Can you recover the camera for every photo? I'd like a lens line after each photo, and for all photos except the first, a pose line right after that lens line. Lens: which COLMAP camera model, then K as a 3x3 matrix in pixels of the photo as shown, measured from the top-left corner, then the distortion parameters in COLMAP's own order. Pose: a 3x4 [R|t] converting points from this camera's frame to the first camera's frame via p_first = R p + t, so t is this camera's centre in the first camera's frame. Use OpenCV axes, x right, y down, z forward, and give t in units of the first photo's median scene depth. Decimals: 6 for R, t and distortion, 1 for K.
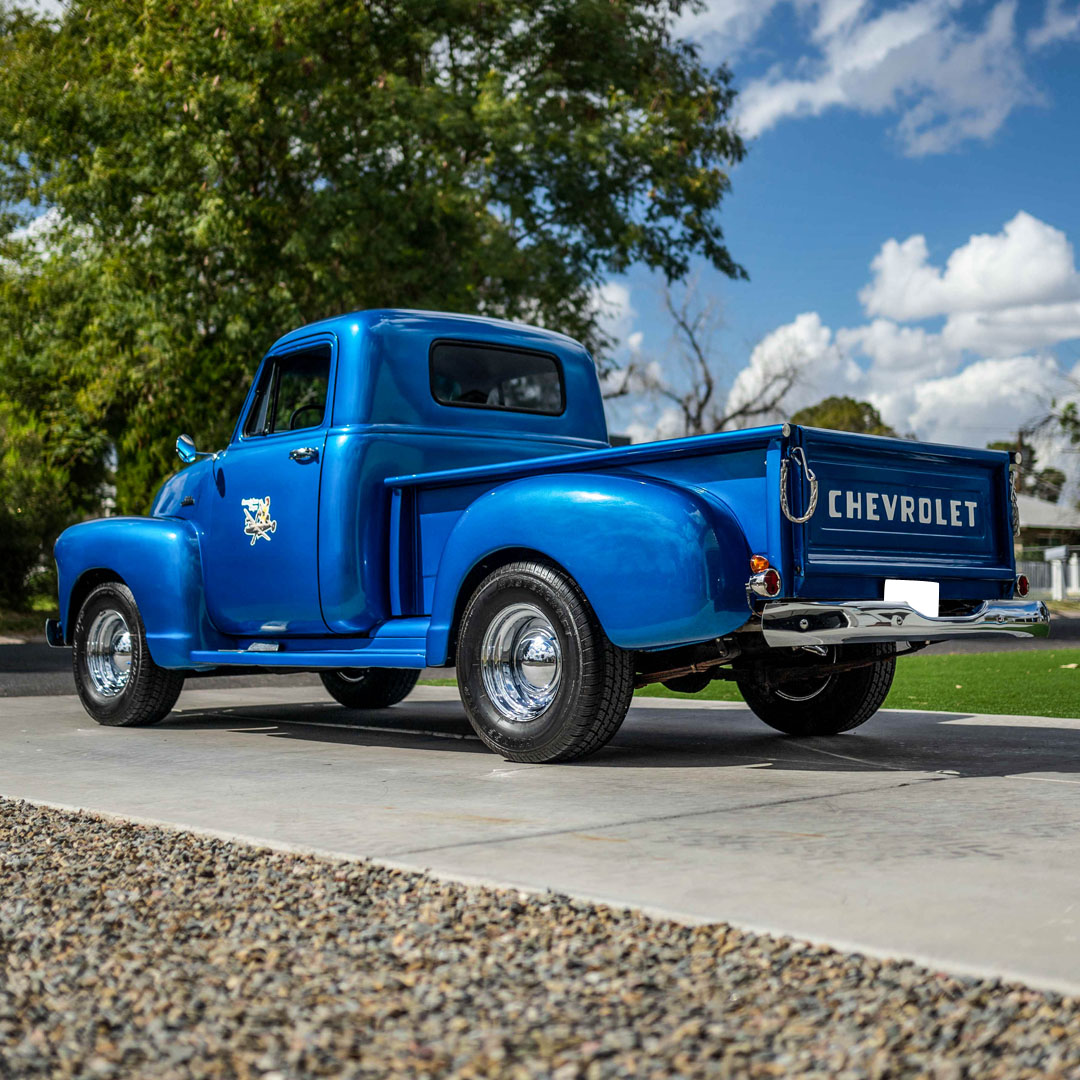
lens RADIAL K [[1675.9, 0, 482.4], [0, 1675.9, 525.6], [0, 0, 1]] dist [-0.111999, 0.046334]
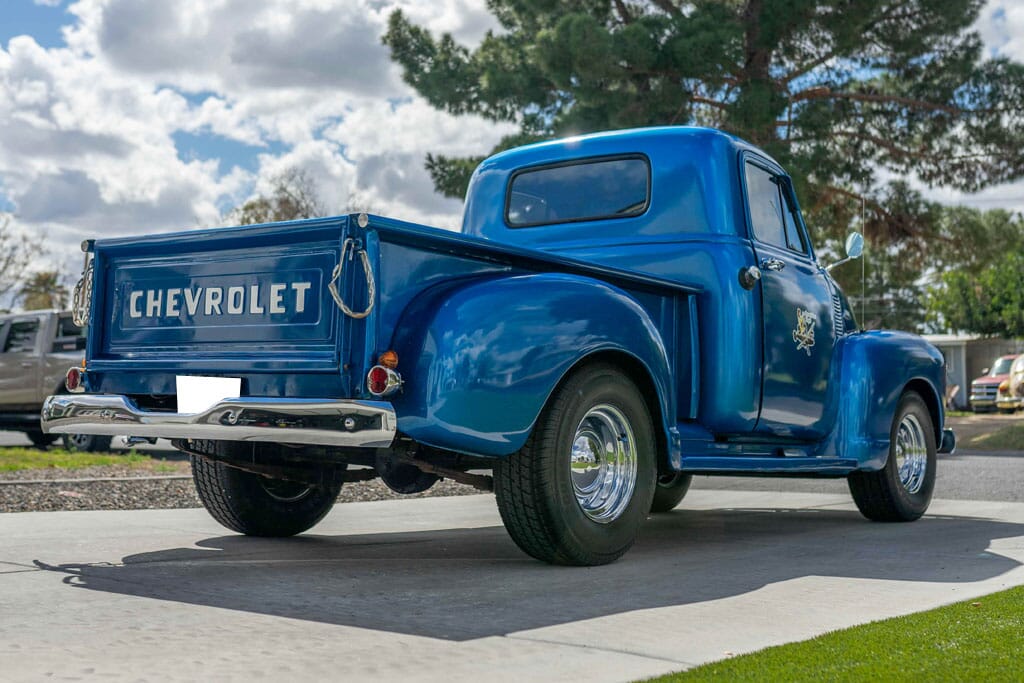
lens RADIAL K [[1363.6, 0, 512.0], [0, 1363.6, 341.5], [0, 0, 1]] dist [-0.080315, -0.023404]
pose [[0.259369, -0.049608, -0.964503, 0.989512], [0.030935, 0.998594, -0.043043, 0.049127], [0.965283, -0.018673, 0.260539, 0.909357]]
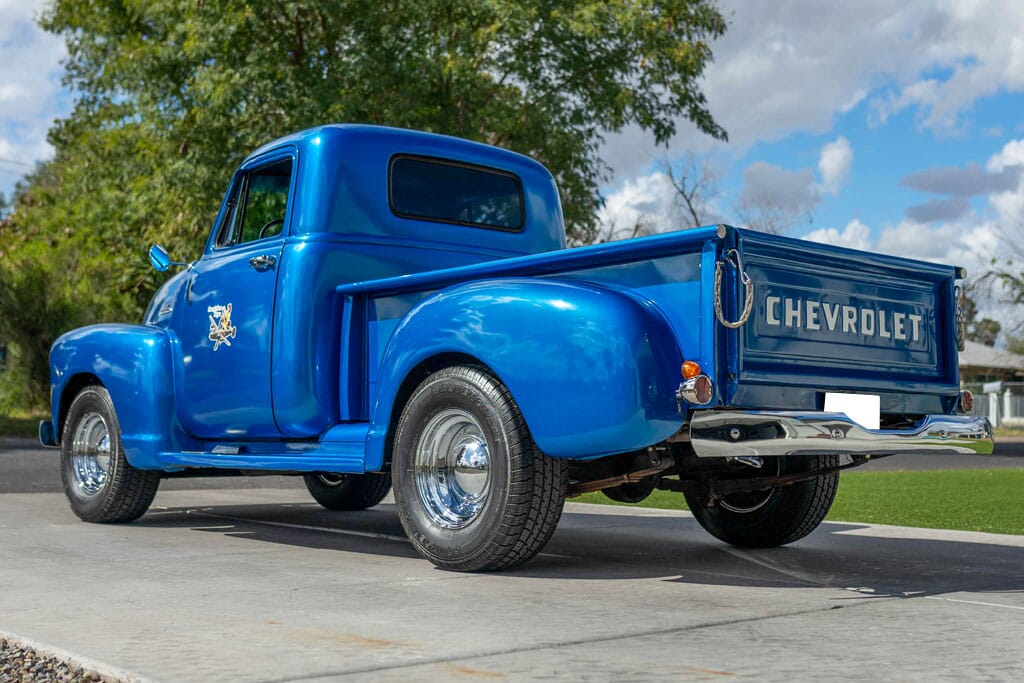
lens RADIAL K [[1363.6, 0, 512.0], [0, 1363.6, 341.5], [0, 0, 1]] dist [-0.080315, -0.023404]
pose [[0.999807, 0.017992, -0.007912, 0.060137], [-0.018096, 0.999748, -0.013318, 0.016239], [0.007670, 0.013459, 0.999880, 0.190189]]
